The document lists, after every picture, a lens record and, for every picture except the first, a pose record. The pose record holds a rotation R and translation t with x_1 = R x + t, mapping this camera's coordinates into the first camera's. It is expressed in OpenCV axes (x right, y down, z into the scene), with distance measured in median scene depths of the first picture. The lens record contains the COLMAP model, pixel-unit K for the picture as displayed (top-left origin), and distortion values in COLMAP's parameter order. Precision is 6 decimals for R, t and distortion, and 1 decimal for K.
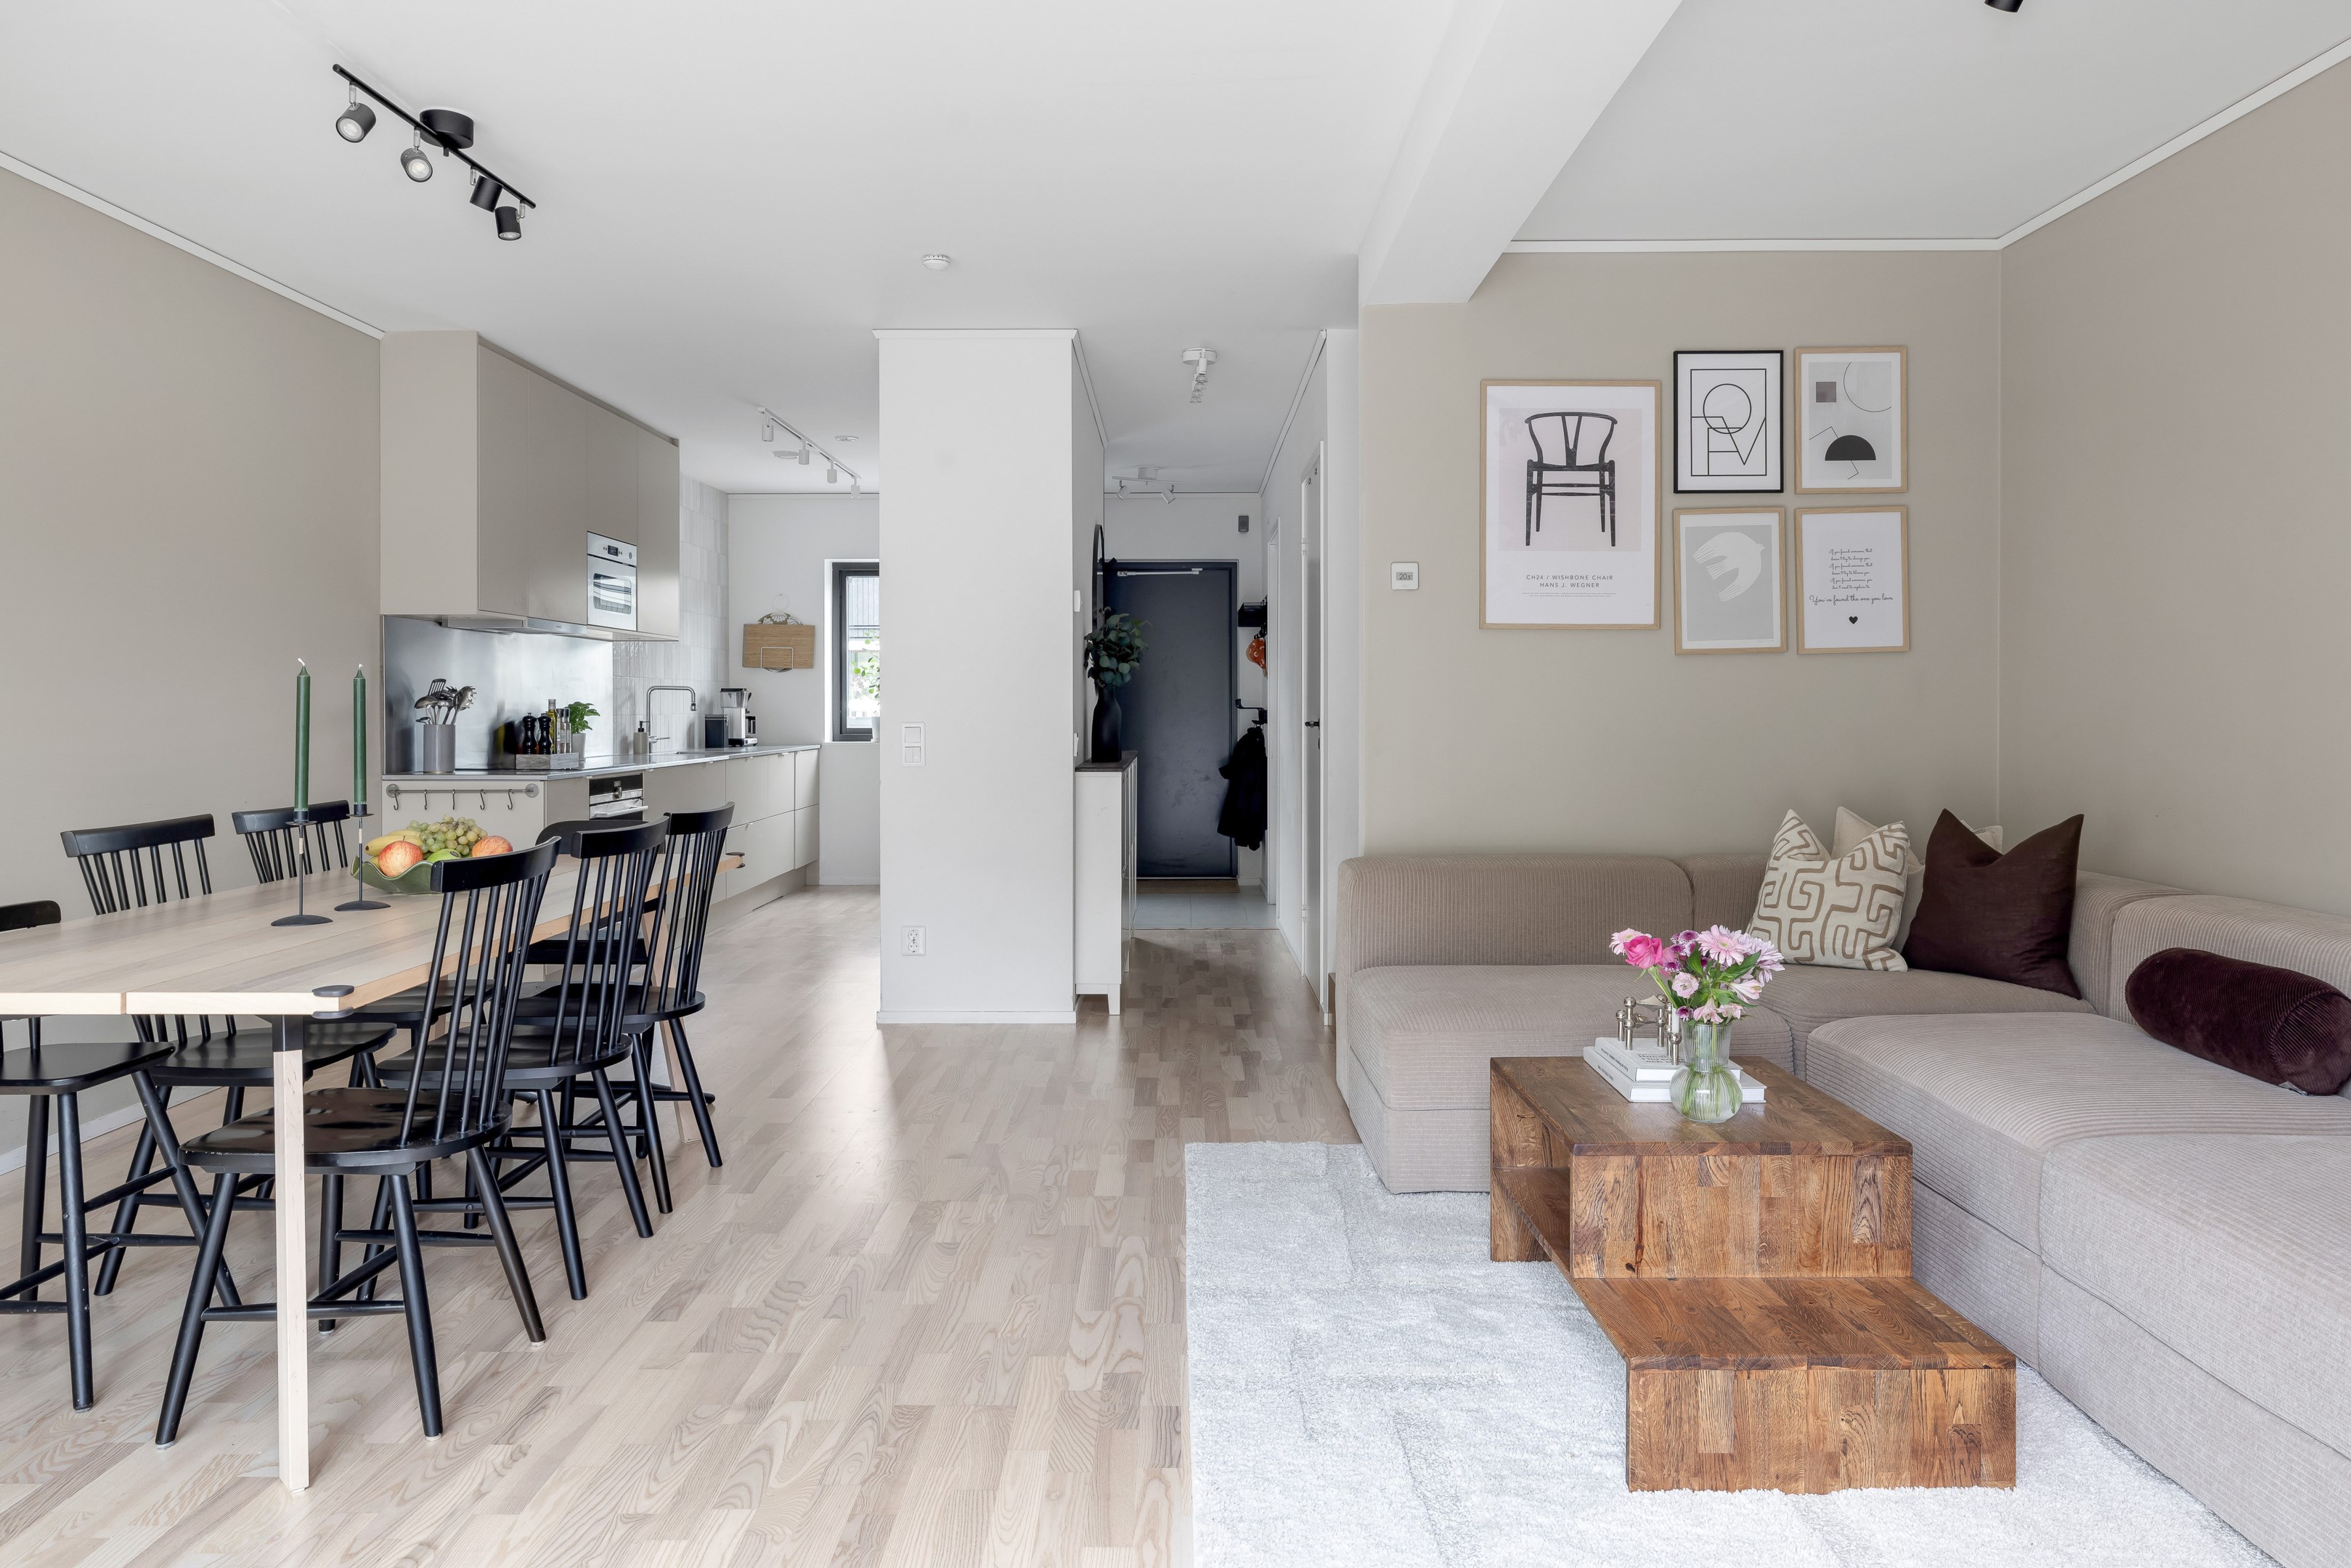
lens RADIAL K [[1545.8, 0, 1170.7], [0, 1545.8, 715.7], [0, 0, 1]] dist [0.000422, -0.000055]
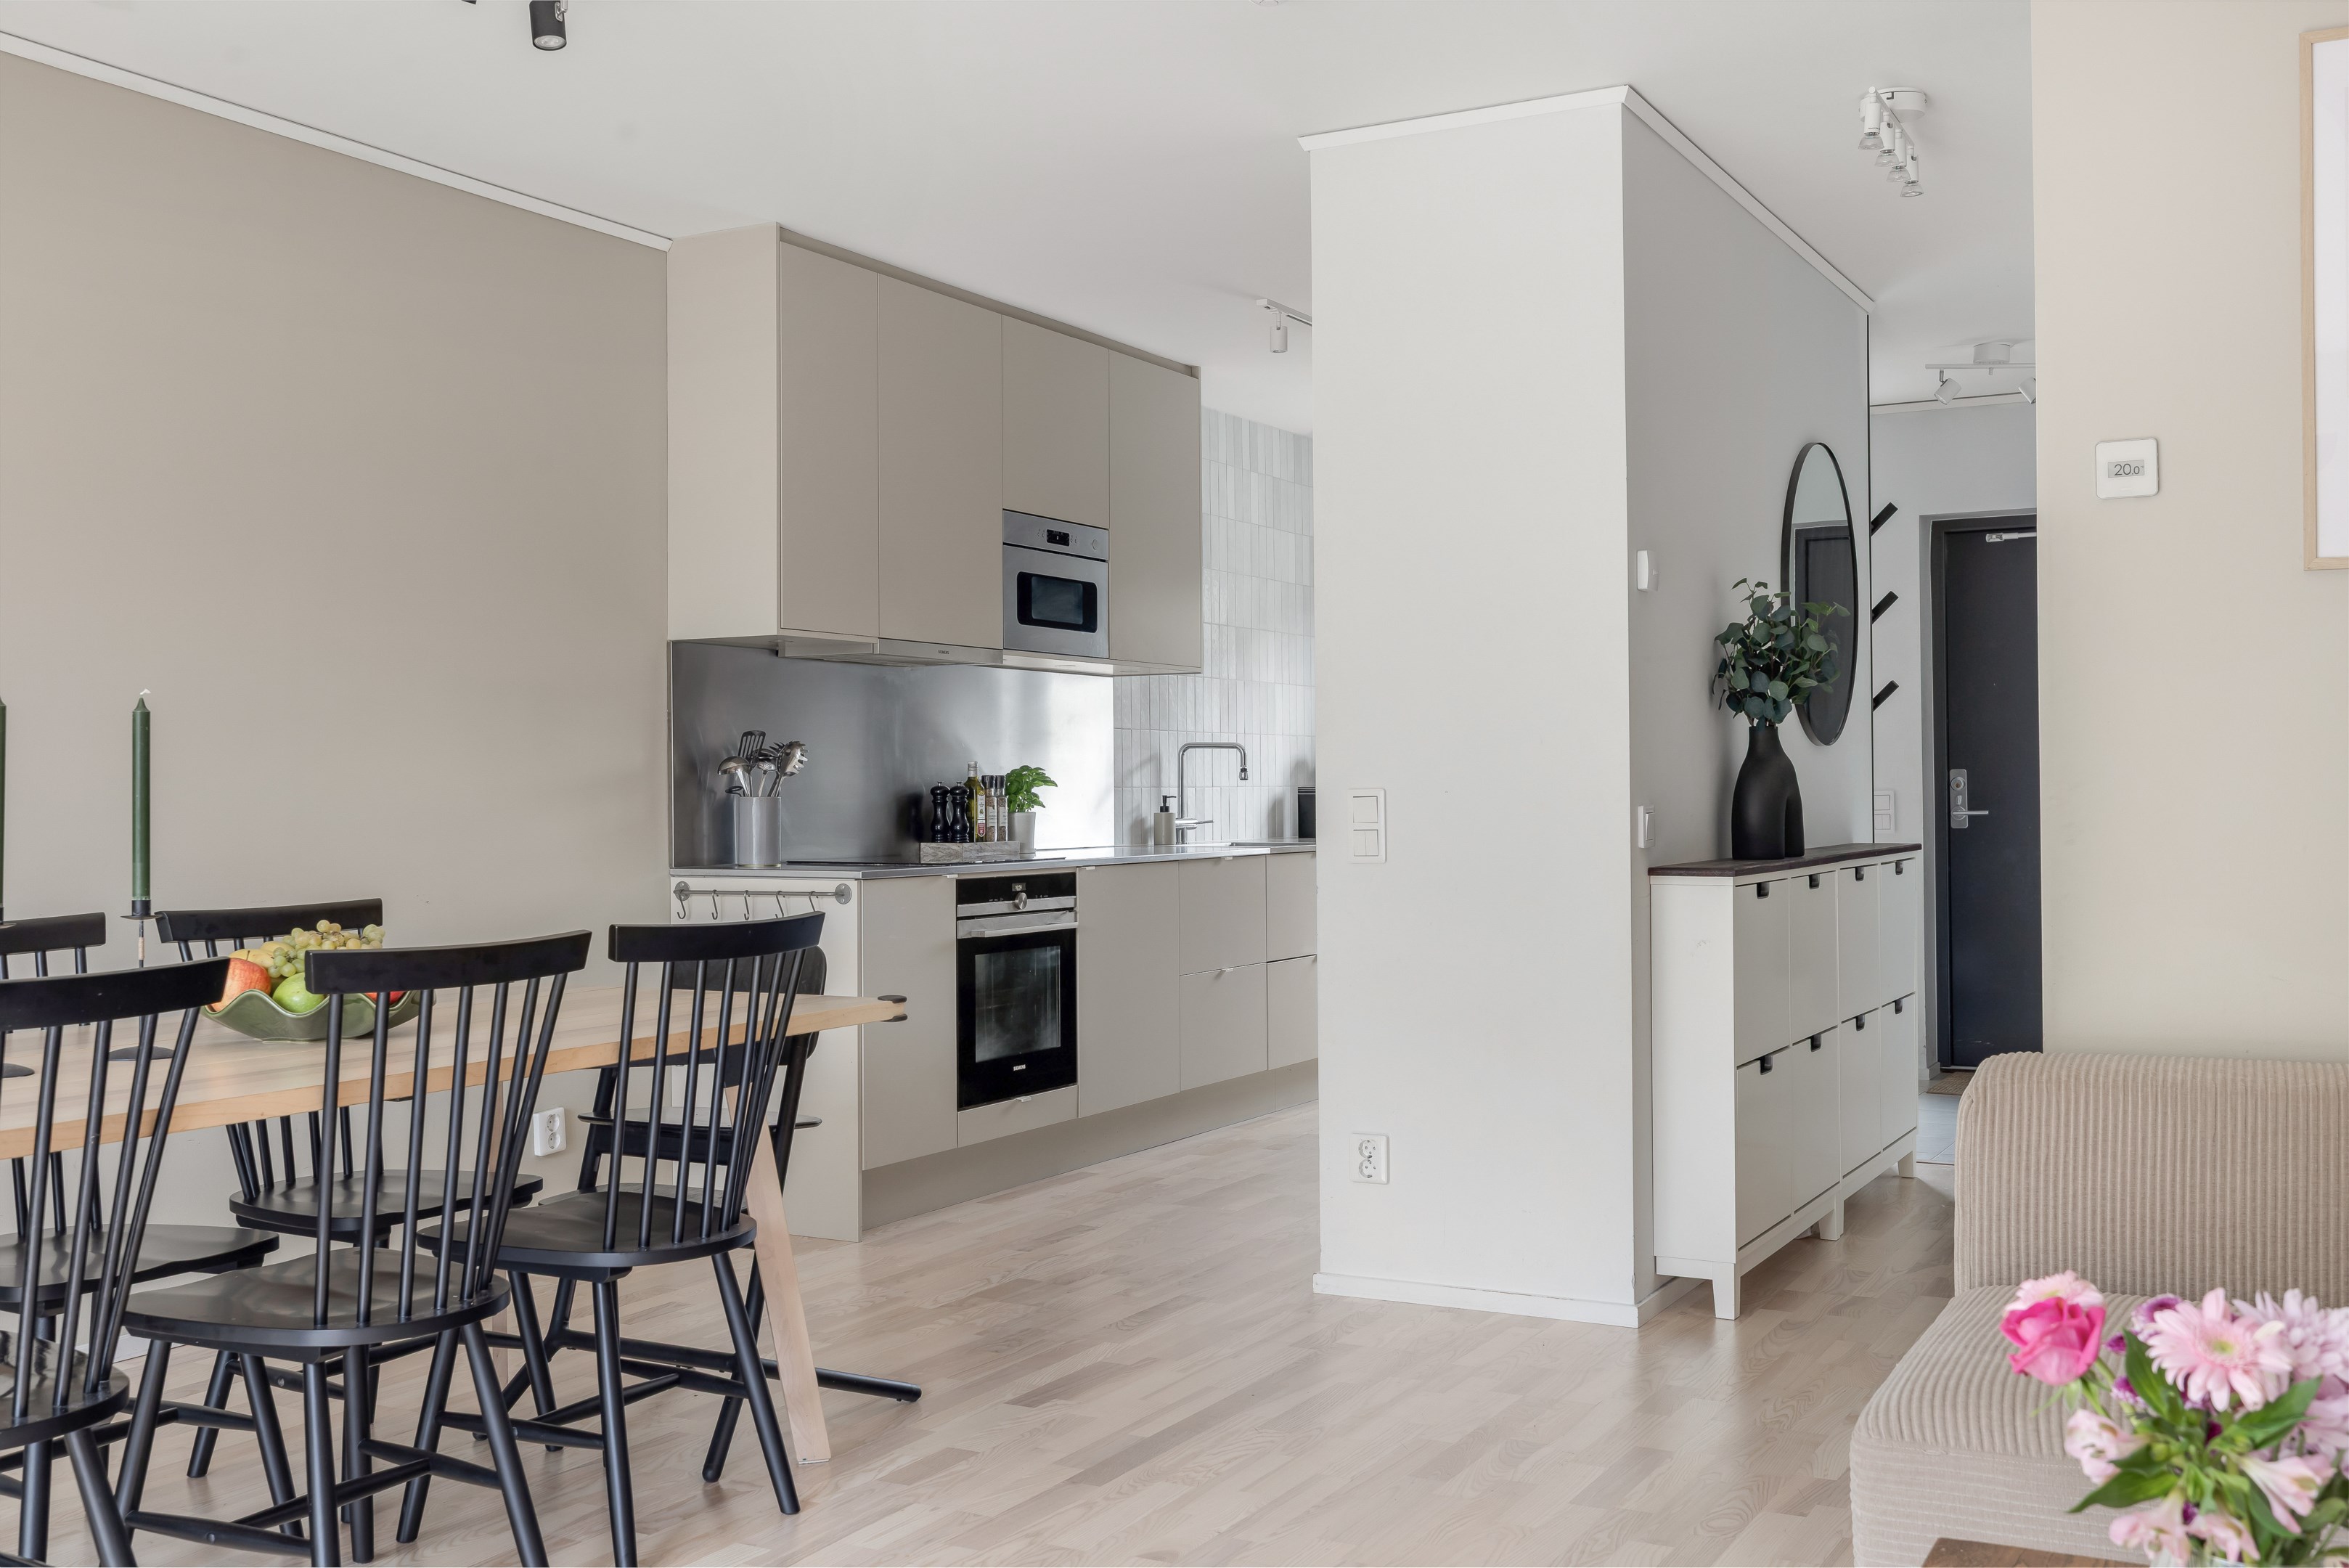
lens RADIAL K [[2289.3, 0, 1174.0], [0, 2289.3, 773.8], [0, 0, 1]] dist [0.007280, -0.002726]
pose [[0.879723, -0.009718, -0.475387, 0.180611], [0.004052, 0.999908, -0.012941, 0.009492], [0.475469, 0.009458, 0.879681, 0.187916]]
